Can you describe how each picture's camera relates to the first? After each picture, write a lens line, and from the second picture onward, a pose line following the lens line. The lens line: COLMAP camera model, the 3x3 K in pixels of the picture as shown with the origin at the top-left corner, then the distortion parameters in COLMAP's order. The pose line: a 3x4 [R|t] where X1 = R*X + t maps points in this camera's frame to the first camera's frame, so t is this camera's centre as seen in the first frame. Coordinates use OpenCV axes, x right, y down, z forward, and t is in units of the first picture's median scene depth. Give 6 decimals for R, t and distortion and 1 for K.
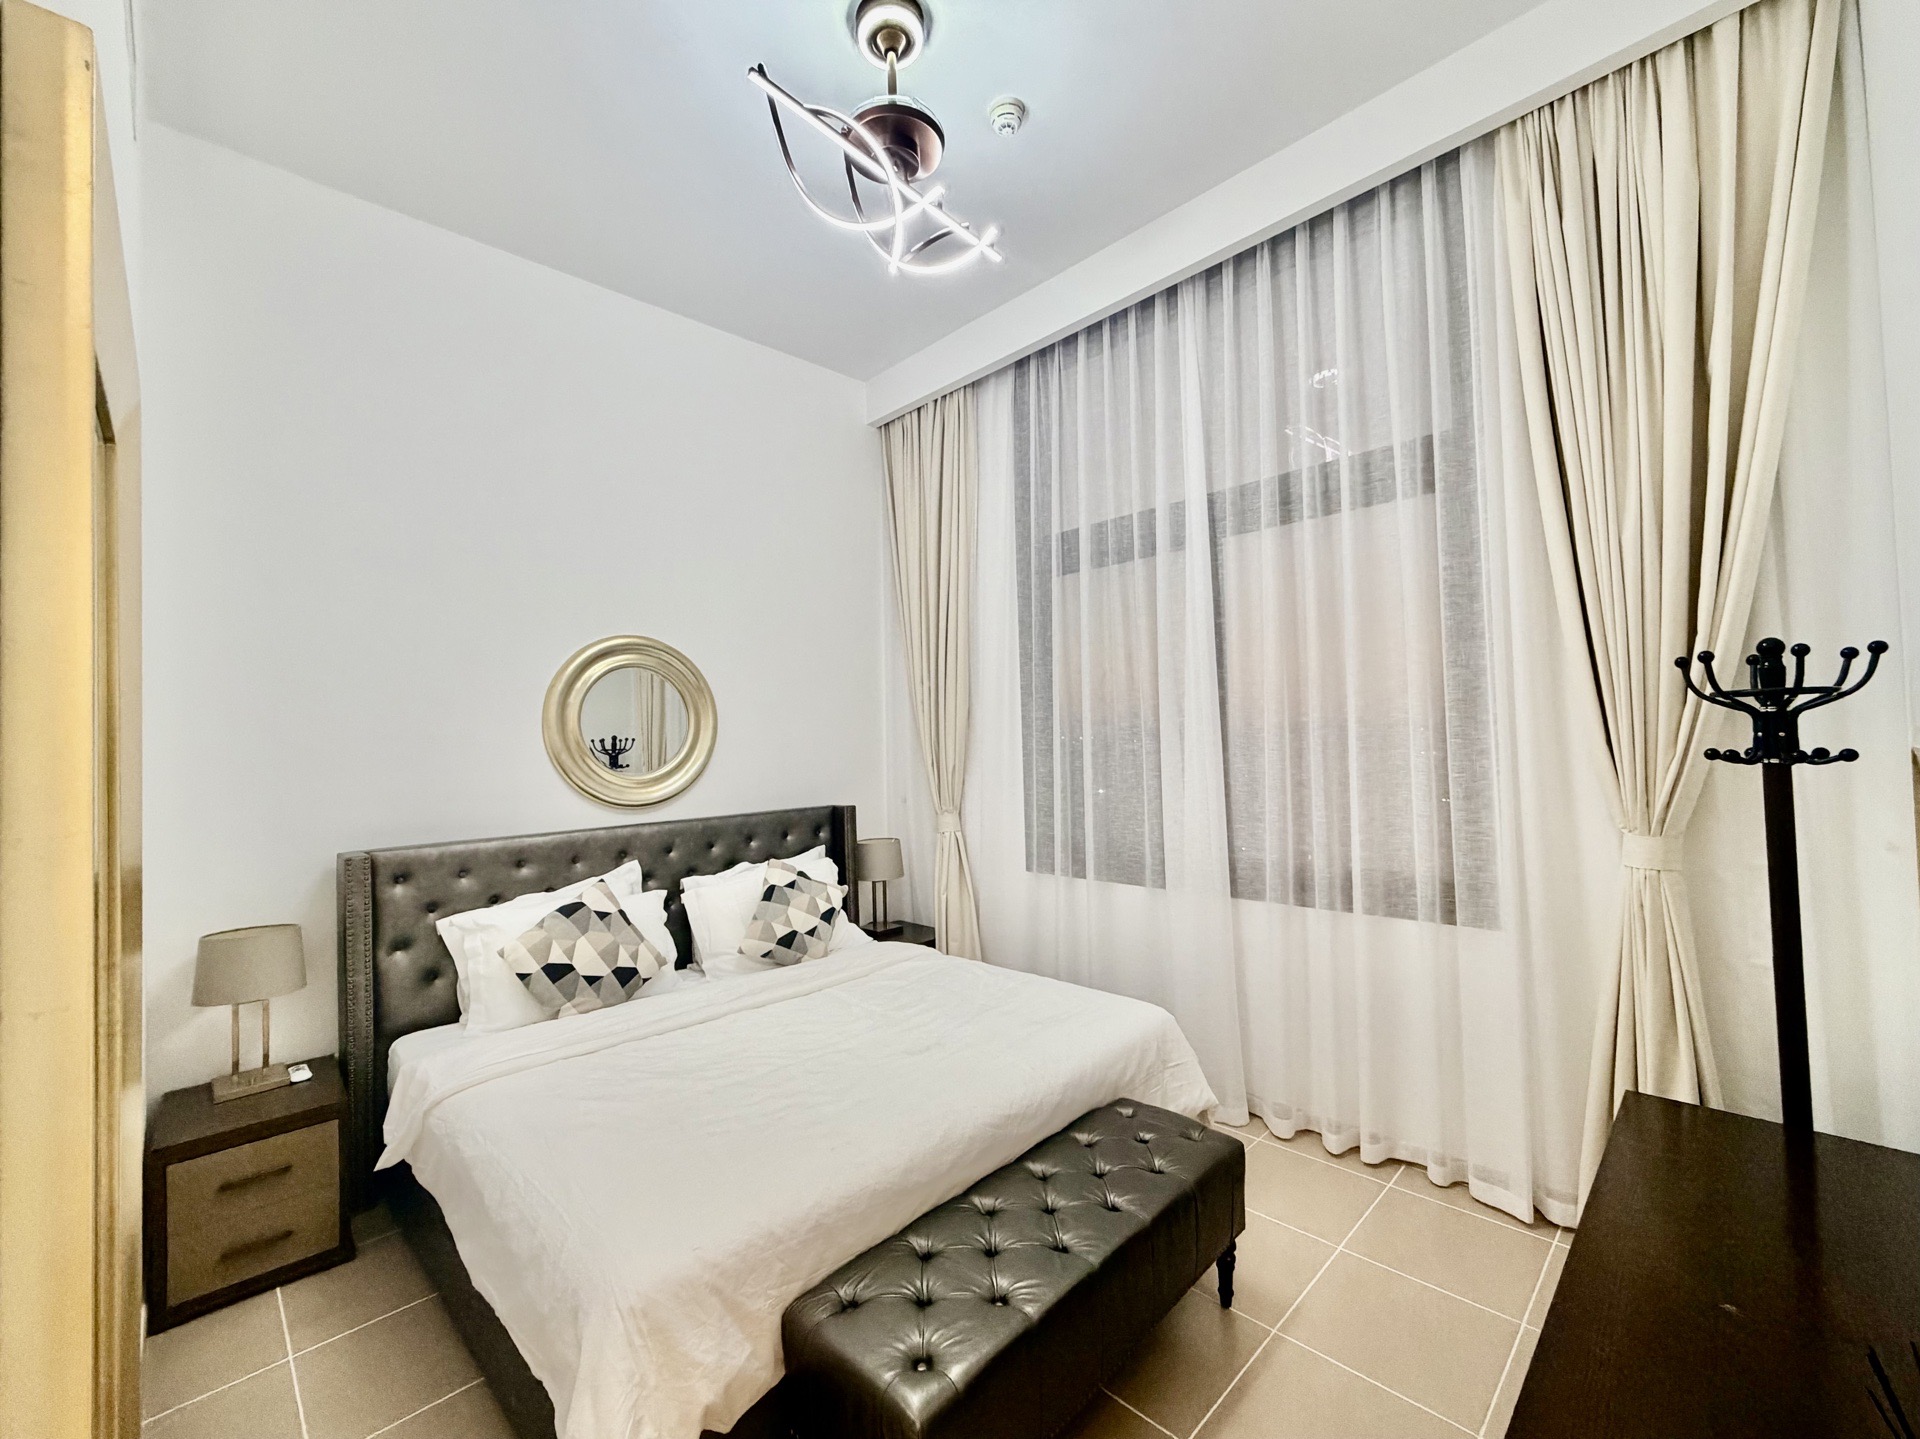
lens RADIAL K [[792.3, 0, 960.0], [0, 792.3, 719.5], [0, 0, 1]] dist [-0.000958, 0.000179]
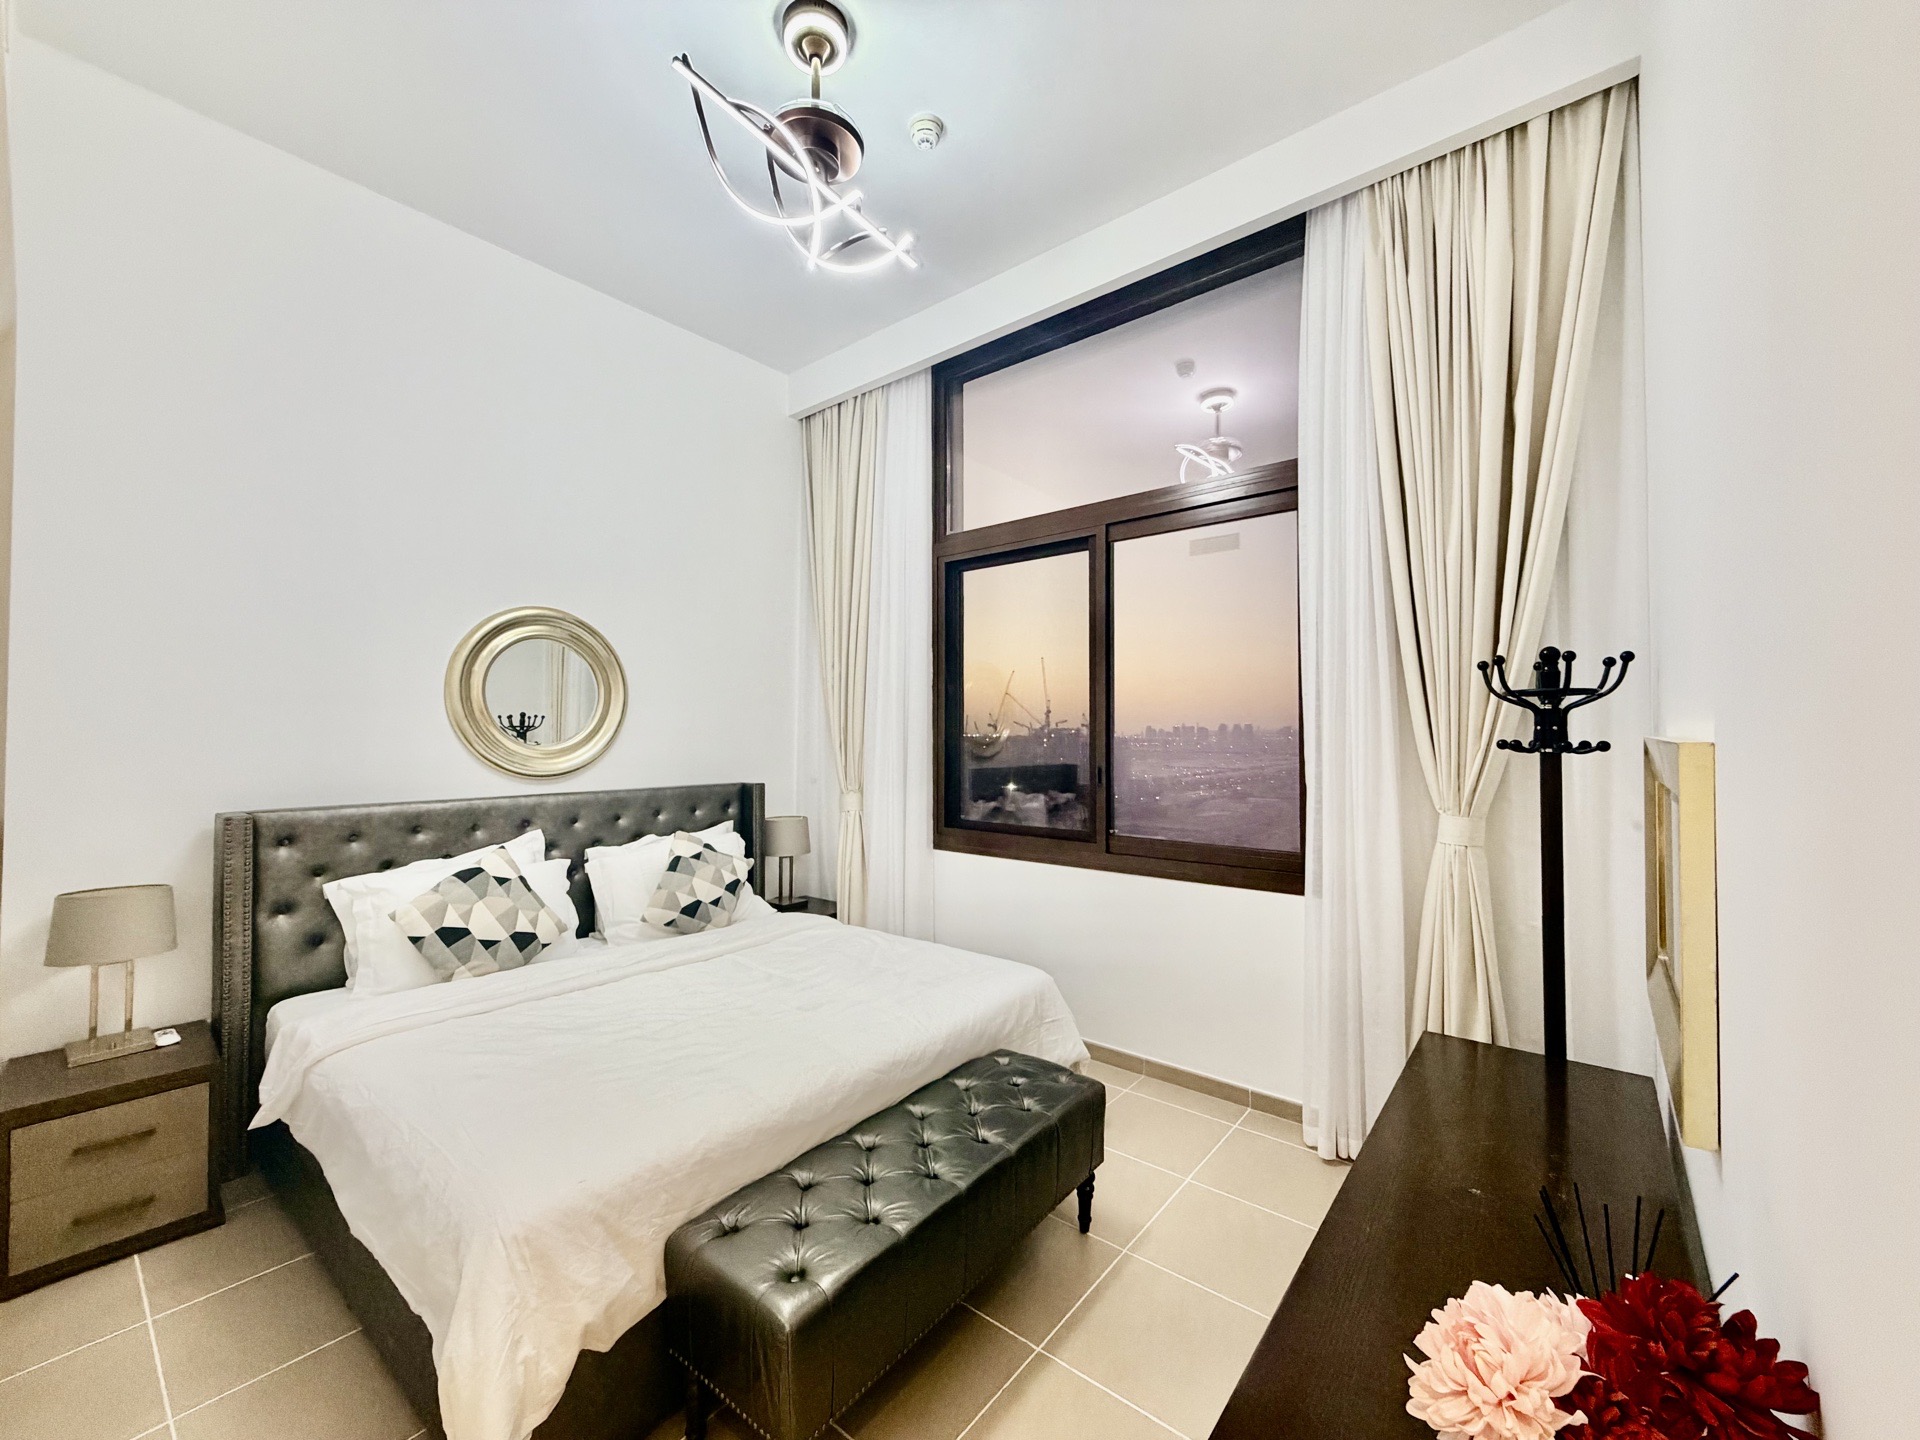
lens RADIAL K [[765.8, 0, 960.0], [0, 765.8, 720.0], [0, 0, 1]] dist [-0.000265, -0.000200]
pose [[0.993998, 0.032435, 0.104479, 0.025680], [-0.032976, 0.999450, 0.003457, 0.025764], [-0.104310, -0.006881, 0.994521, -0.036806]]
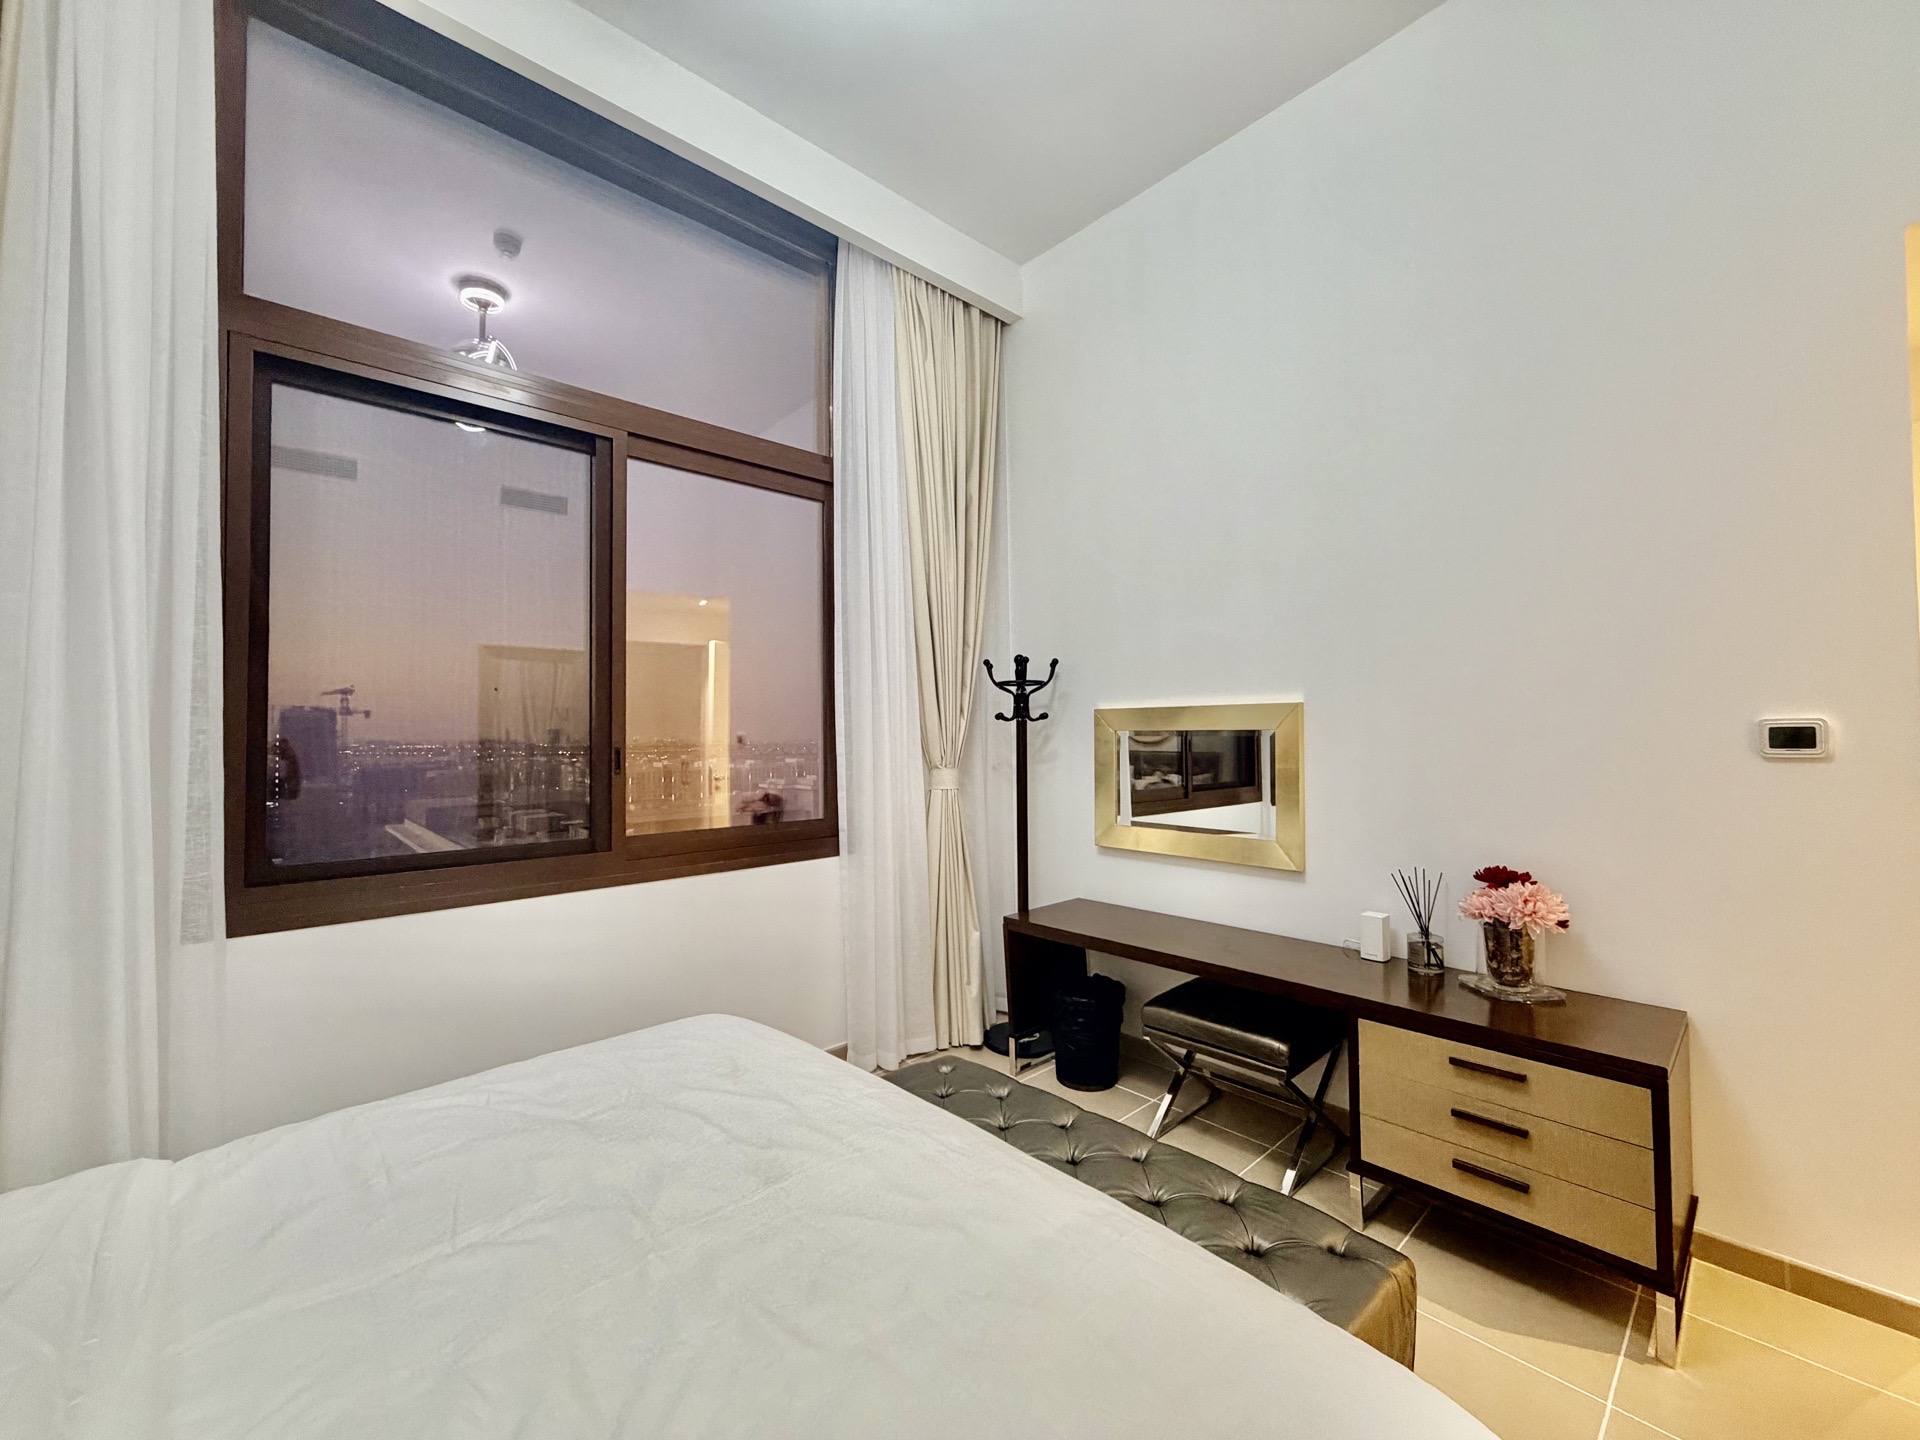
lens RADIAL K [[765.8, 0, 960.0], [0, 765.8, 720.0], [0, 0, 1]] dist [-0.000265, -0.000200]
pose [[0.046480, 0.049075, 0.997713, -0.616853], [-0.017940, 0.998672, -0.048287, 0.112384], [-0.998758, -0.015654, 0.047299, 0.819536]]
